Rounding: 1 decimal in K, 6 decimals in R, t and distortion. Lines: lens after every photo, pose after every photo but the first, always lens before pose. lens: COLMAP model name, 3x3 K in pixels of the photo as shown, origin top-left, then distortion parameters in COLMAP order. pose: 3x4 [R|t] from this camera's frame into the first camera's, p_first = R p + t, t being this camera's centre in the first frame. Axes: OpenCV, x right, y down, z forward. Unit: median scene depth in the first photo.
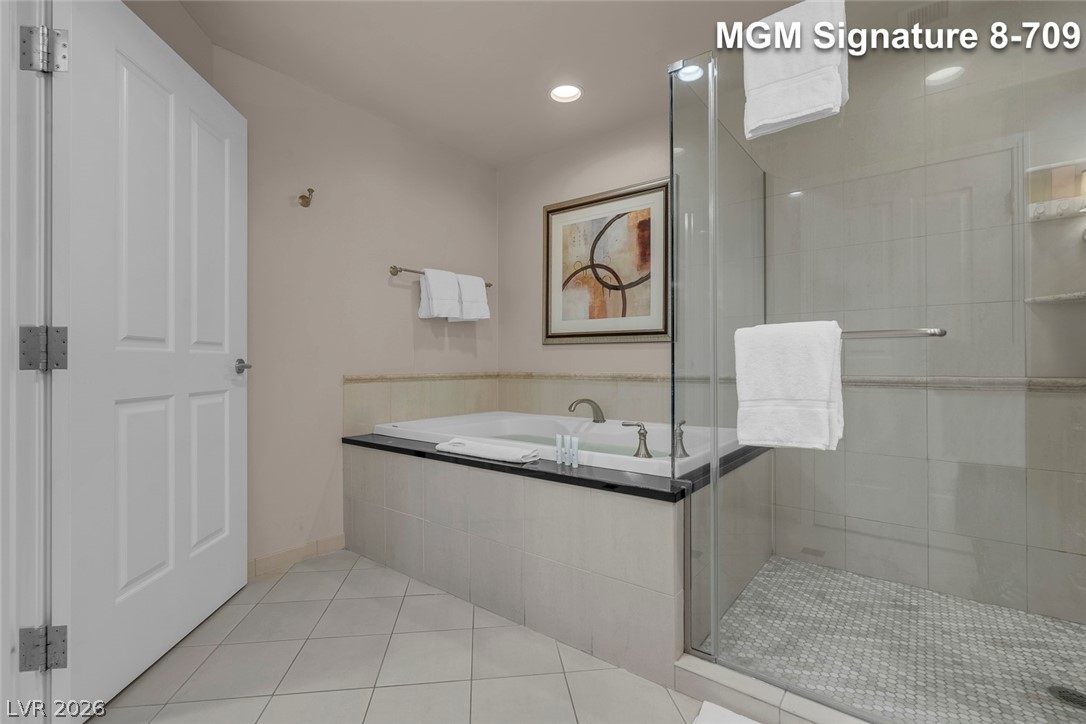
lens RADIAL K [[499.0, 0, 541.4], [0, 499.0, 361.3], [0, 0, 1]] dist [-0.007698, 0.002803]
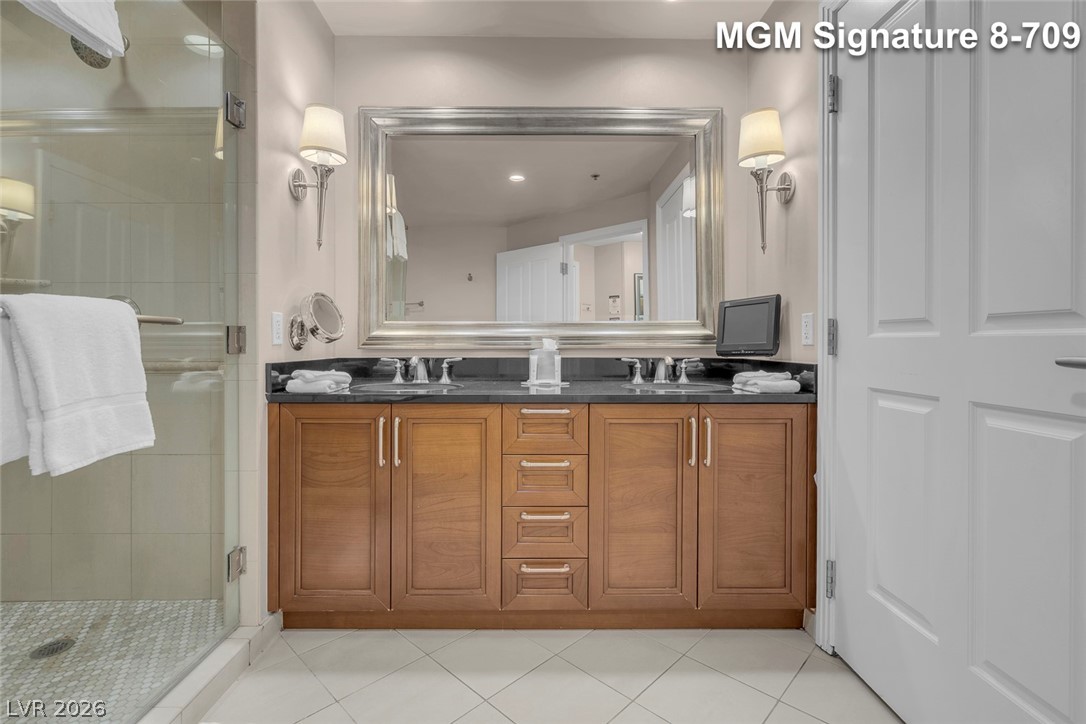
lens RADIAL K [[499.0, 0, 545.9], [0, 499.0, 338.3], [0, 0, 1]] dist [-0.007698, 0.002803]
pose [[-0.626721, 0.002049, 0.779241, -0.247474], [-0.002052, 0.999989, -0.004280, -0.005915], [-0.779241, -0.004282, -0.626710, 0.431781]]
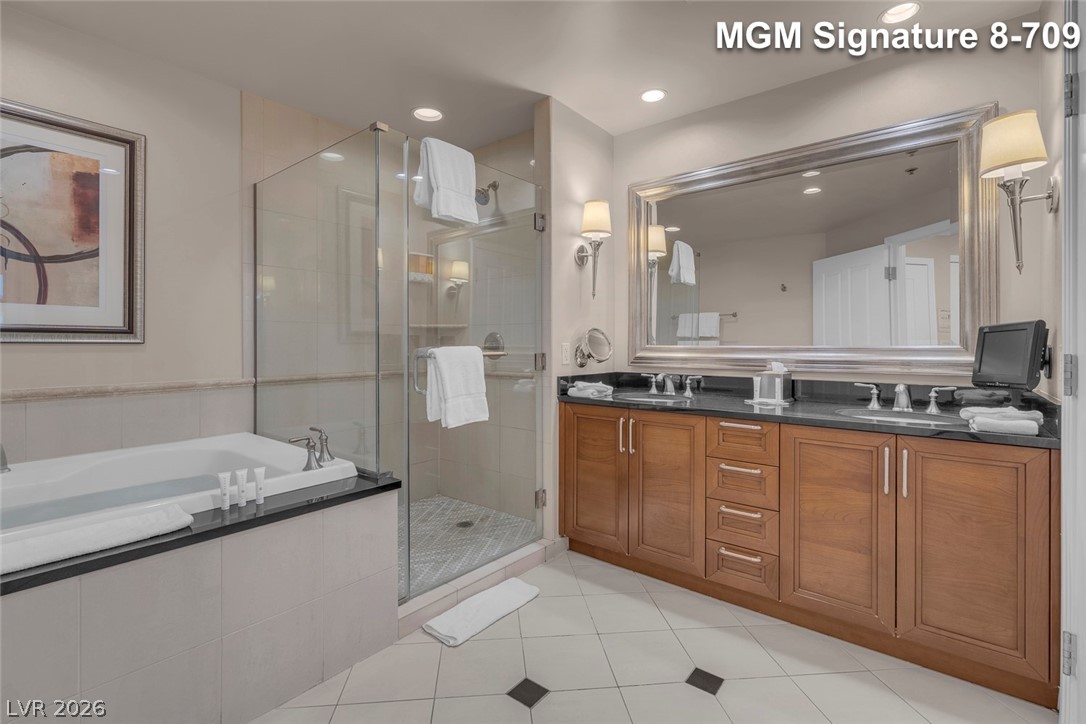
lens RADIAL K [[499.0, 0, 545.8], [0, 499.0, 343.7], [0, 0, 1]] dist [-0.007698, 0.002803]
pose [[0.008476, -0.002307, 0.999961, -0.513196], [-0.004159, 0.999989, 0.002343, -0.041718], [-0.999955, -0.004179, 0.008466, 0.333575]]
